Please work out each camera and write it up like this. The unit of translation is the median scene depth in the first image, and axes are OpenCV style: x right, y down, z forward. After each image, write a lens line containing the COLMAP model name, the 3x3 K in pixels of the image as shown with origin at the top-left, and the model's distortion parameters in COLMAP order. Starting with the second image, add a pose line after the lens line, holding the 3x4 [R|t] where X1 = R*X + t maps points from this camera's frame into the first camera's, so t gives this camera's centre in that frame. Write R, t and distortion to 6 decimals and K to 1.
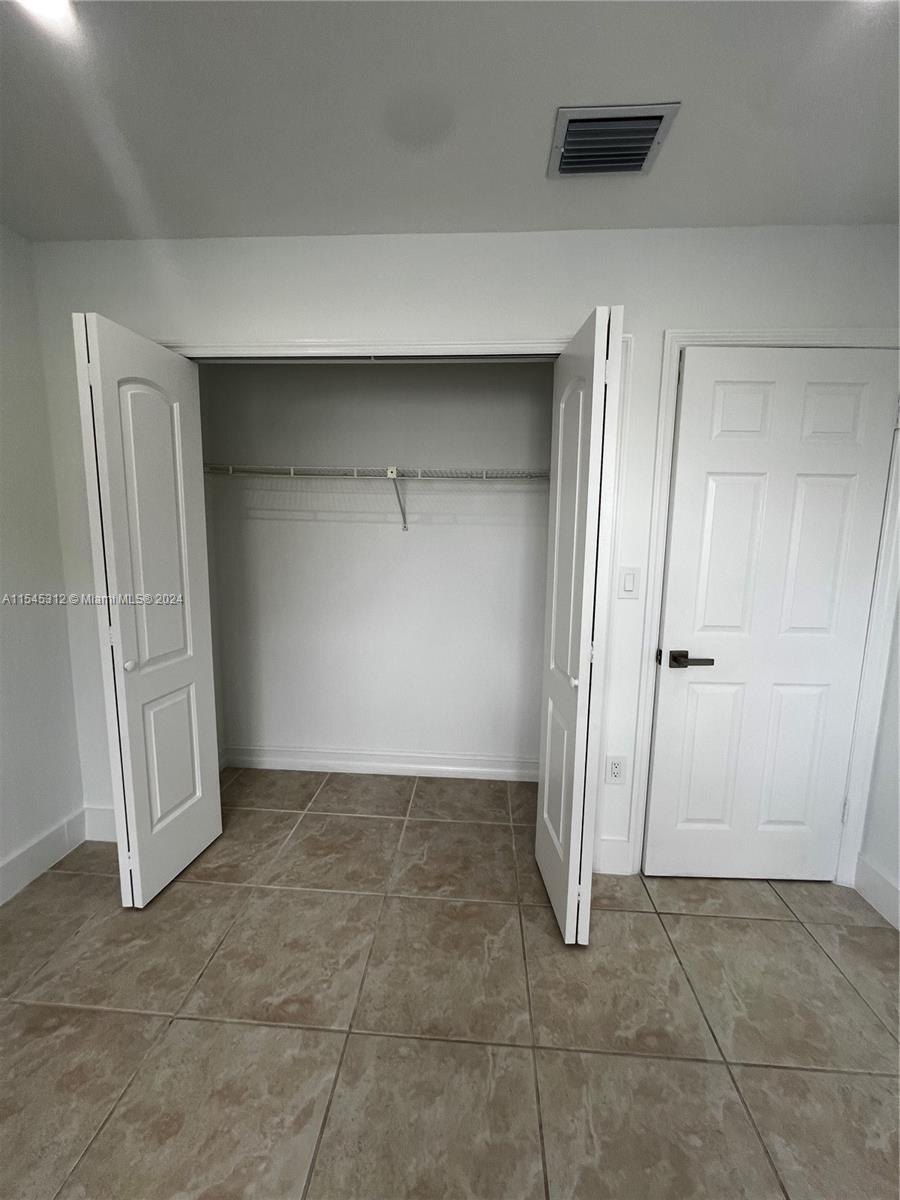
lens RADIAL K [[479.4, 0, 455.7], [0, 479.4, 600.5], [0, 0, 1]] dist [-0.001216, -0.000602]
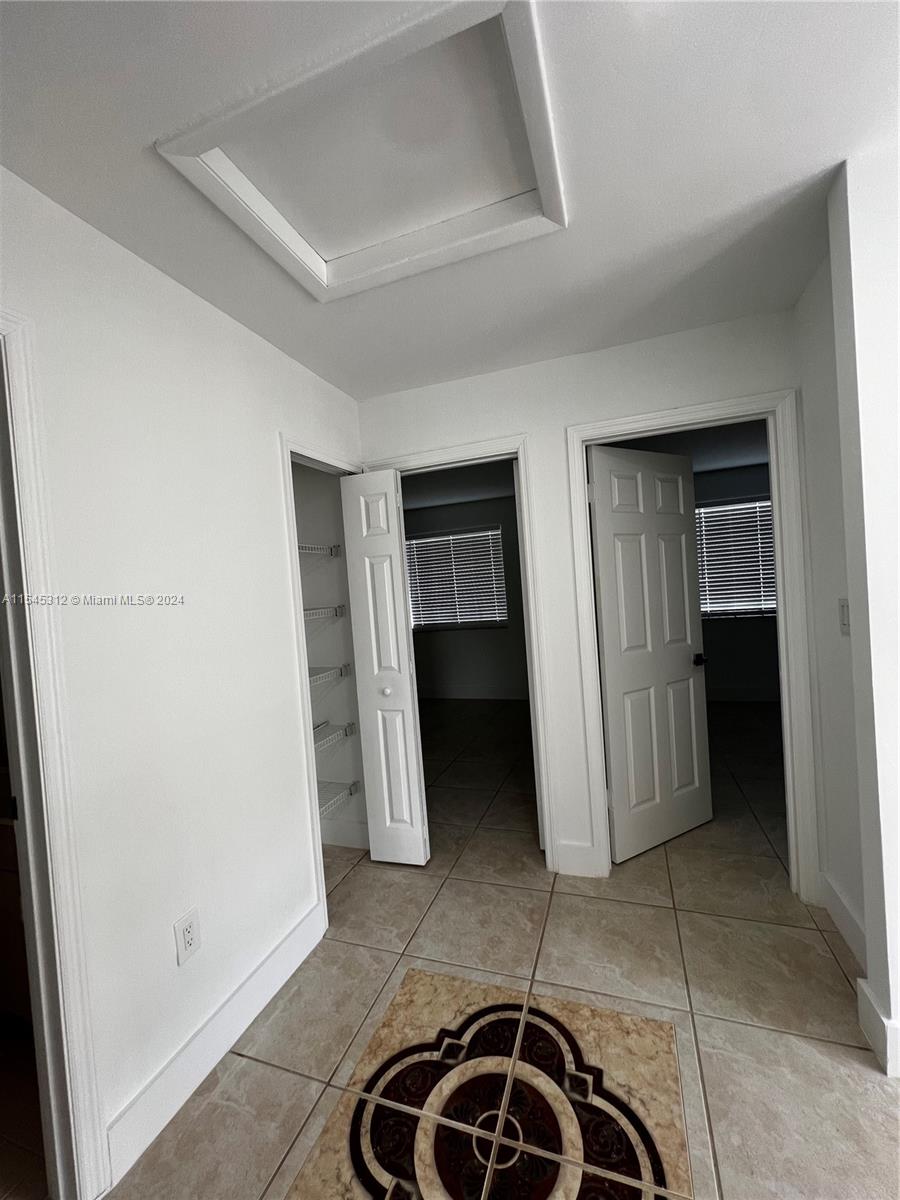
lens RADIAL K [[479.4, 0, 451.9], [0, 479.4, 601.6], [0, 0, 1]] dist [-0.001216, -0.000602]
pose [[0.266037, -0.052423, 0.962536, -0.676134], [0.210455, 0.977591, -0.004925, -0.063676], [-0.940709, 0.203881, 0.271109, 0.235914]]
